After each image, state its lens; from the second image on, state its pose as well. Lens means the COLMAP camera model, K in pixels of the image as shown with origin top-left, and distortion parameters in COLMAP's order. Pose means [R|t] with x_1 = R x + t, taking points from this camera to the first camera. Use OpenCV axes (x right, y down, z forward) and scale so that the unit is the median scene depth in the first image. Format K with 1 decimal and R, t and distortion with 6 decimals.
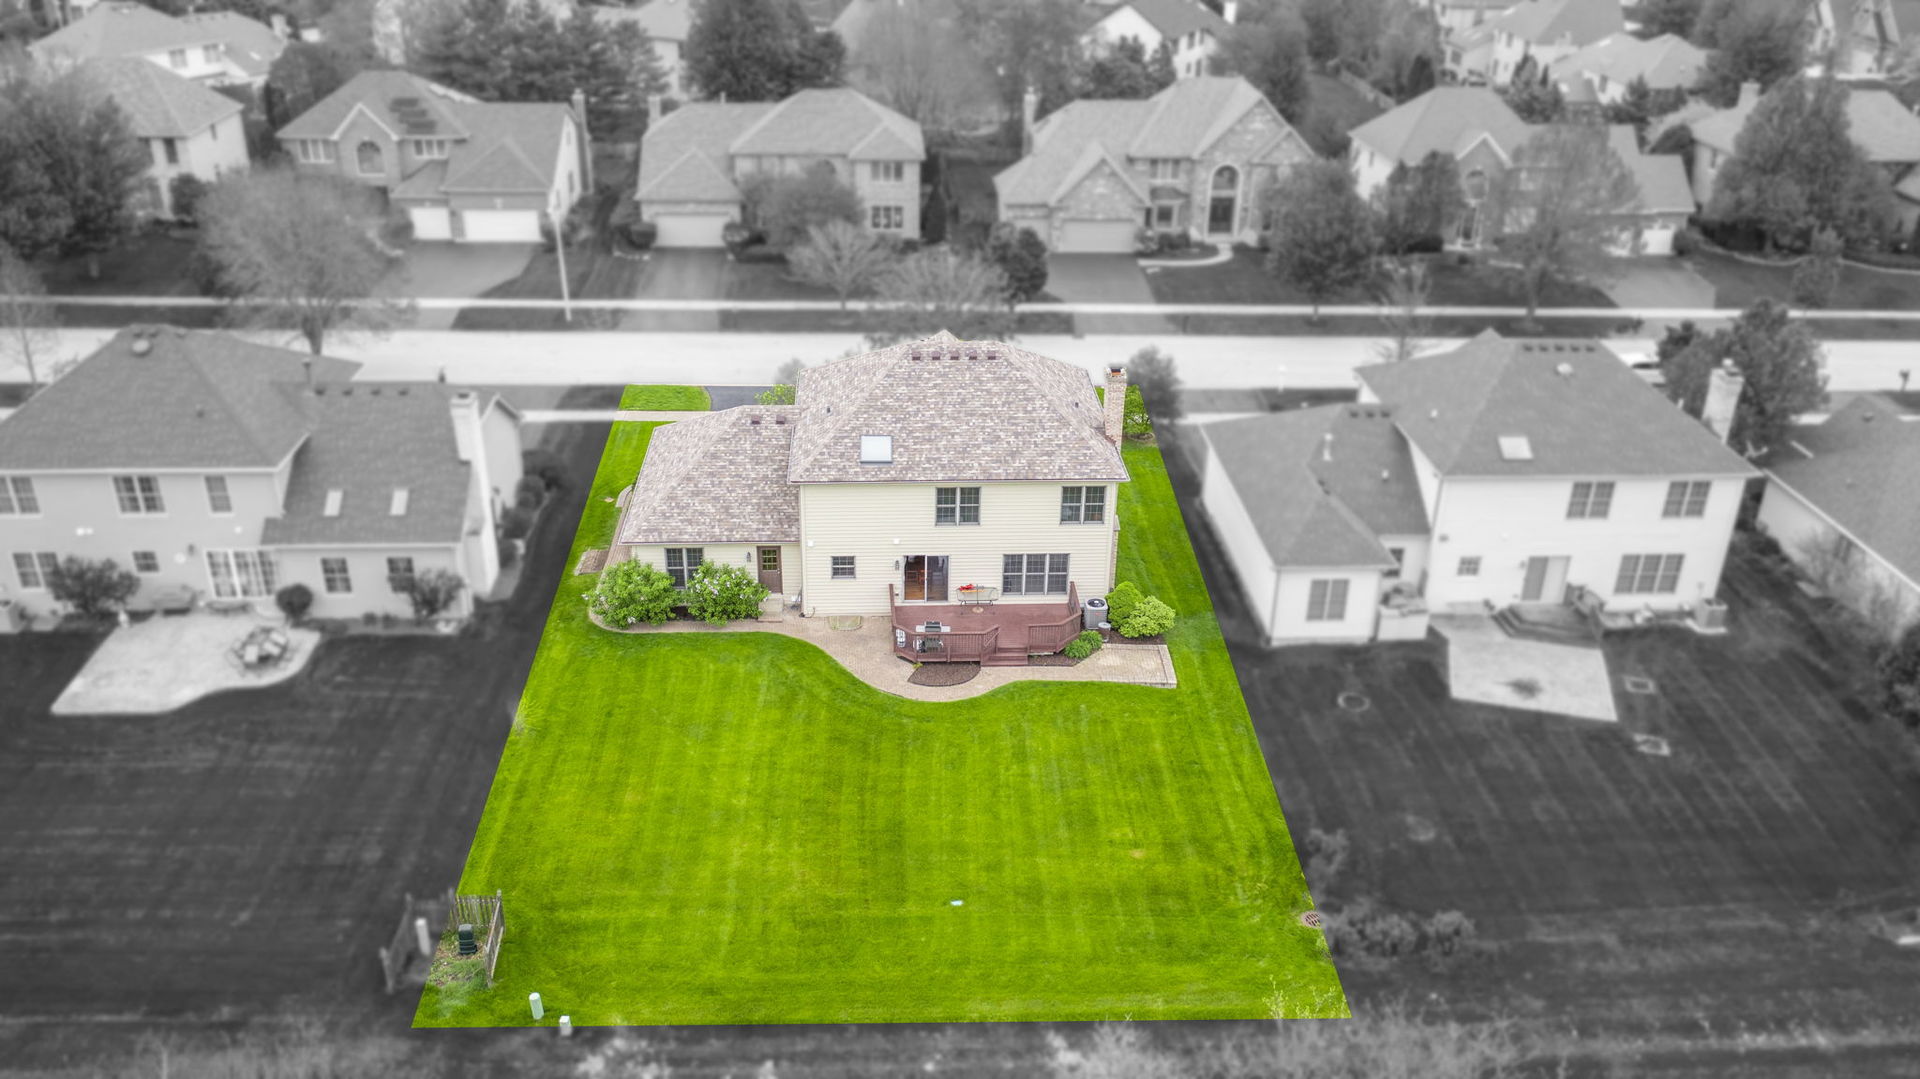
lens RADIAL K [[1506.5, 0, 960.0], [0, 1506.5, 539.5], [0, 0, 1]] dist [-0.008943, -0.002643]
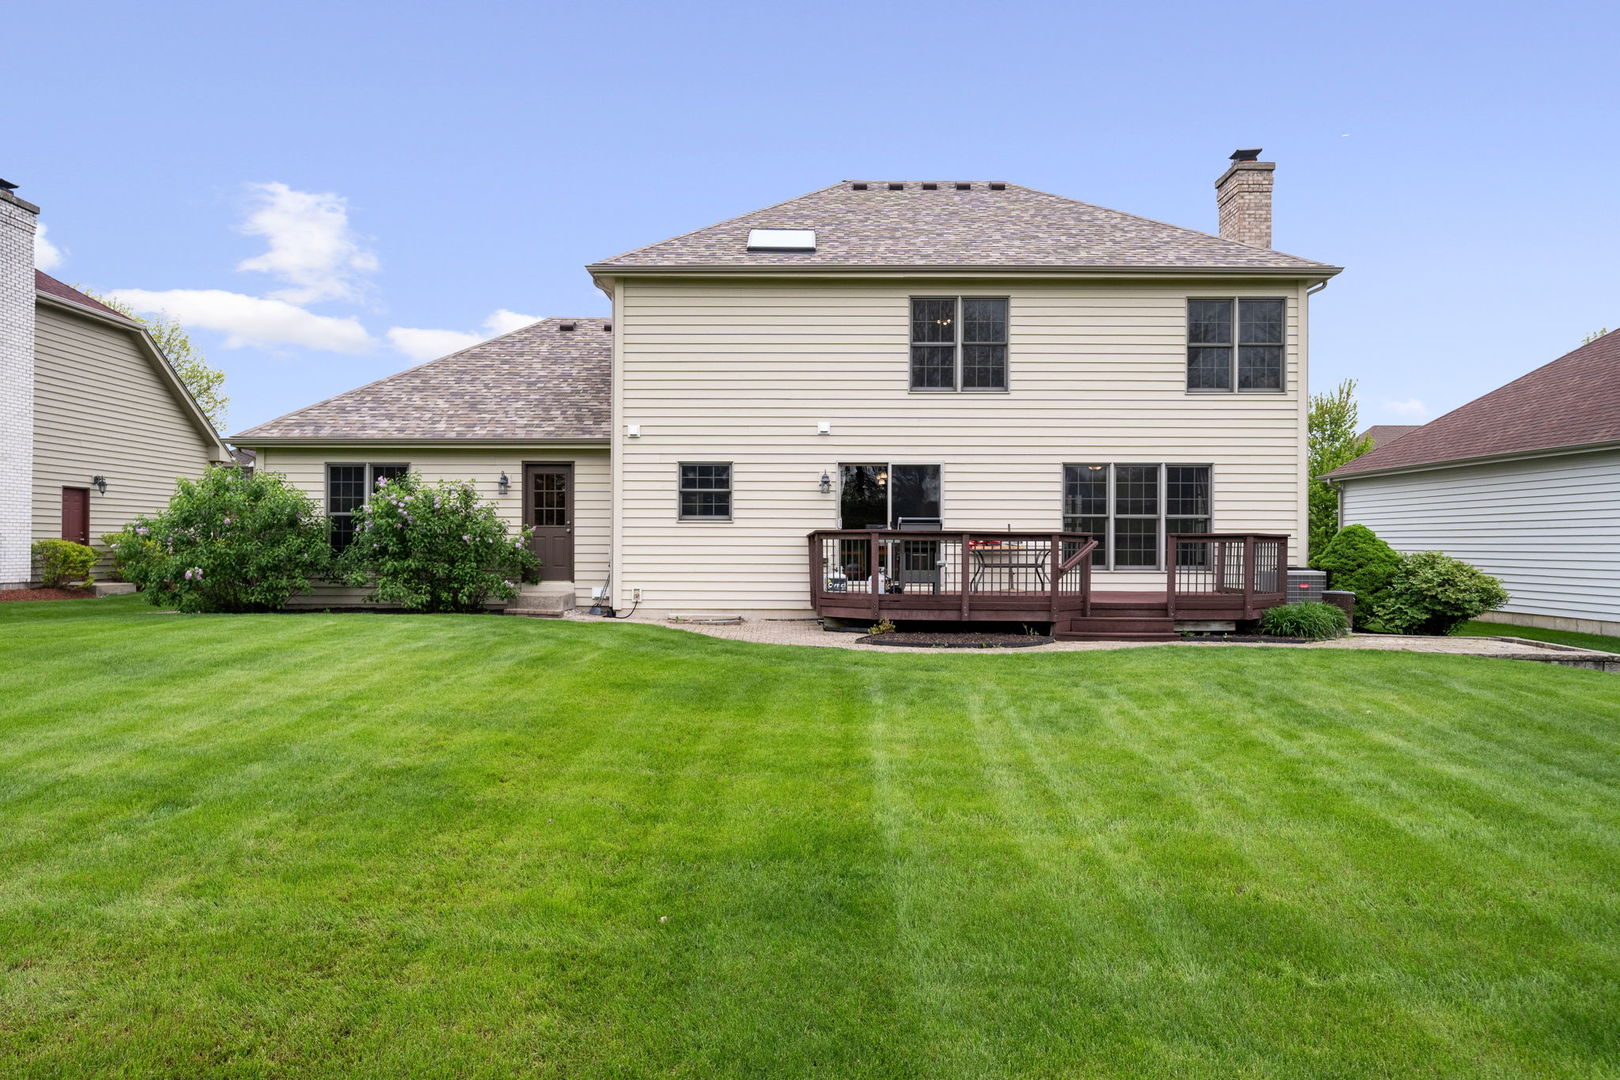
lens RADIAL K [[1087.4, 0, 798.5], [0, 1087.4, 539.8], [0, 0, 1]] dist [0.001433, 0.001499]
pose [[0.998298, -0.014966, -0.056368, -0.031582], [-0.012555, 0.888701, -0.458315, 0.178610], [0.056954, 0.458243, 0.887001, 0.719472]]
